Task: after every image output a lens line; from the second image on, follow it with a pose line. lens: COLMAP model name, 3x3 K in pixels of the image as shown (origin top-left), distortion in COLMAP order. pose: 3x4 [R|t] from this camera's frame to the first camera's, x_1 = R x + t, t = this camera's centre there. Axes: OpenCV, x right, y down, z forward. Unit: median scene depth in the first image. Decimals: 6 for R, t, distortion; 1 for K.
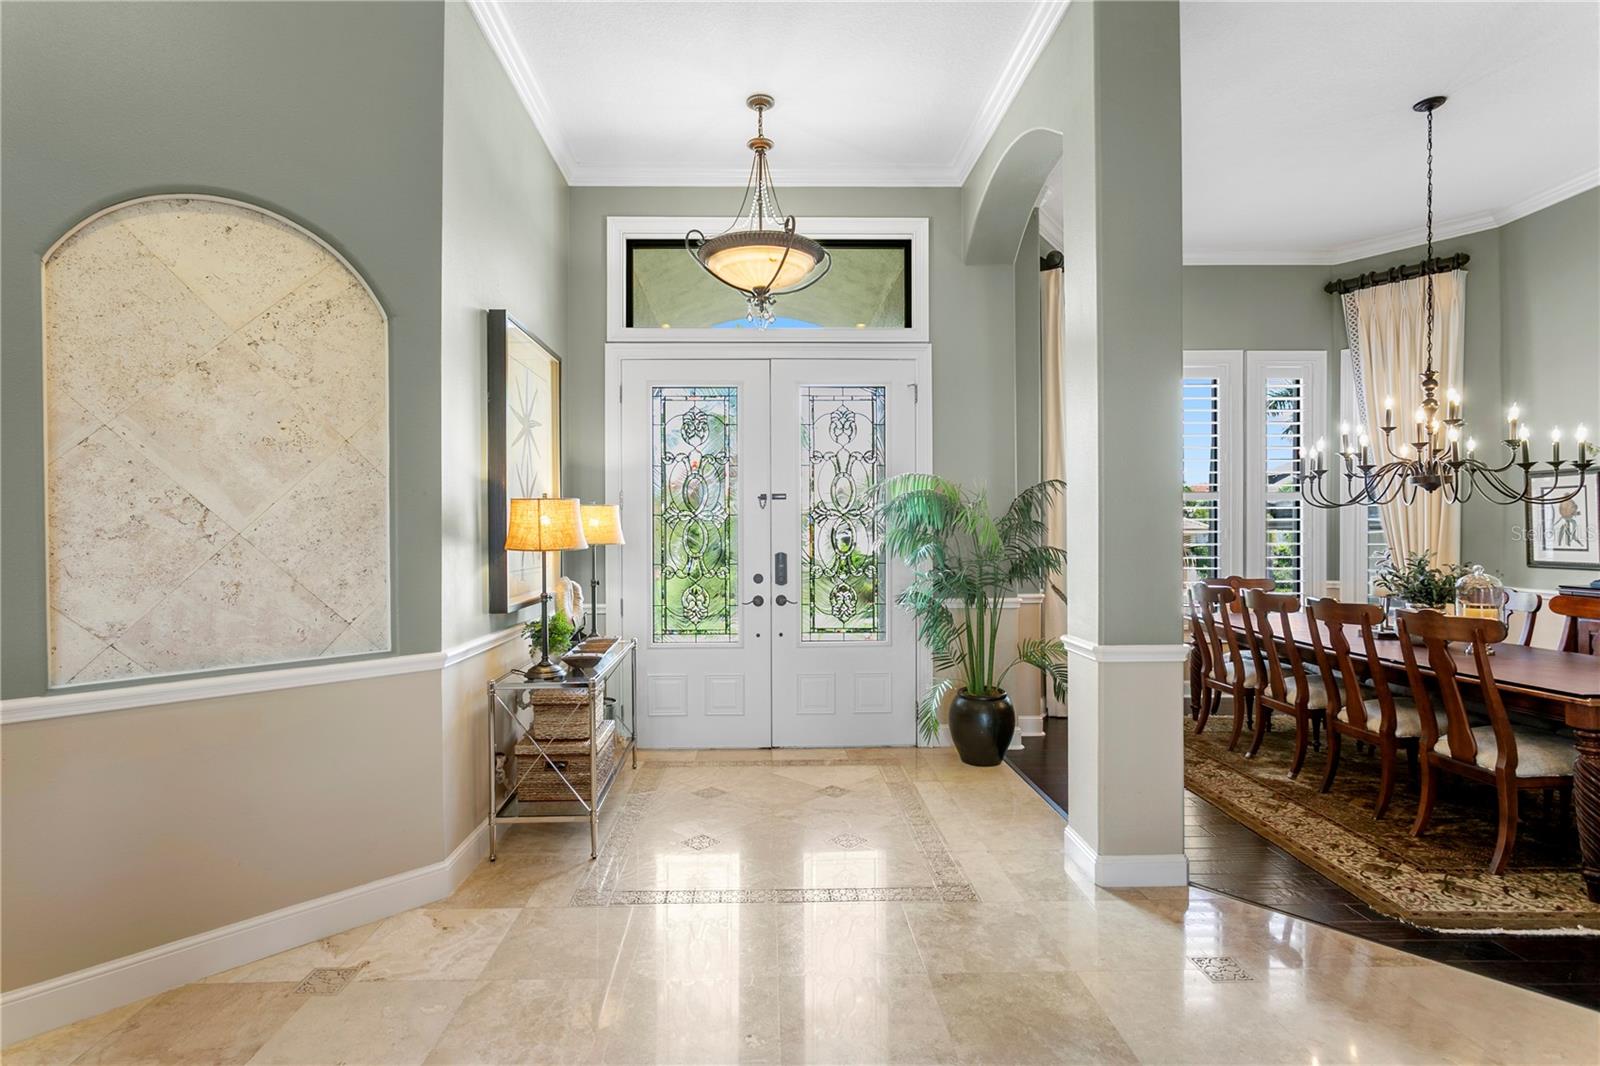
lens RADIAL K [[863.8, 0, 794.5], [0, 863.8, 557.0], [0, 0, 1]] dist [-0.000830, 0.000879]
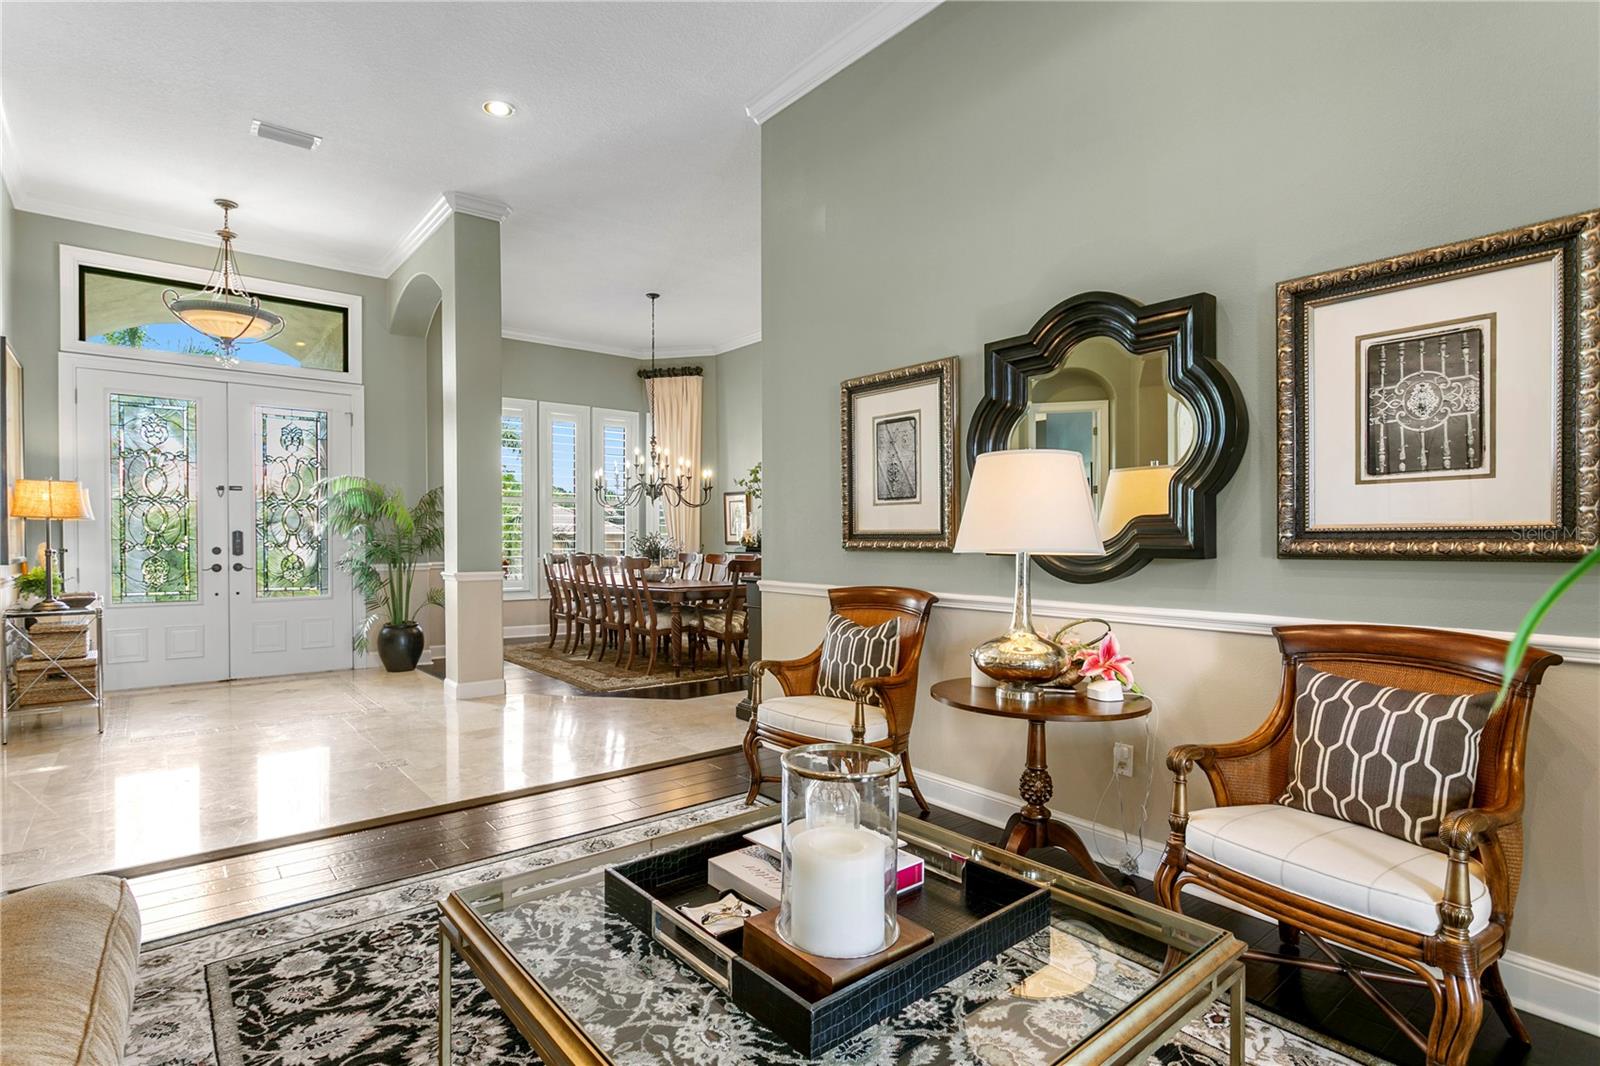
lens RADIAL K [[863.8, 0, 794.5], [0, 863.8, 557.0], [0, 0, 1]] dist [-0.000830, 0.000879]
pose [[0.821294, -0.000331, 0.570506, -0.072615], [0.005629, 0.999956, -0.007522, 0.051527], [-0.570478, 0.009389, 0.821259, -0.585088]]
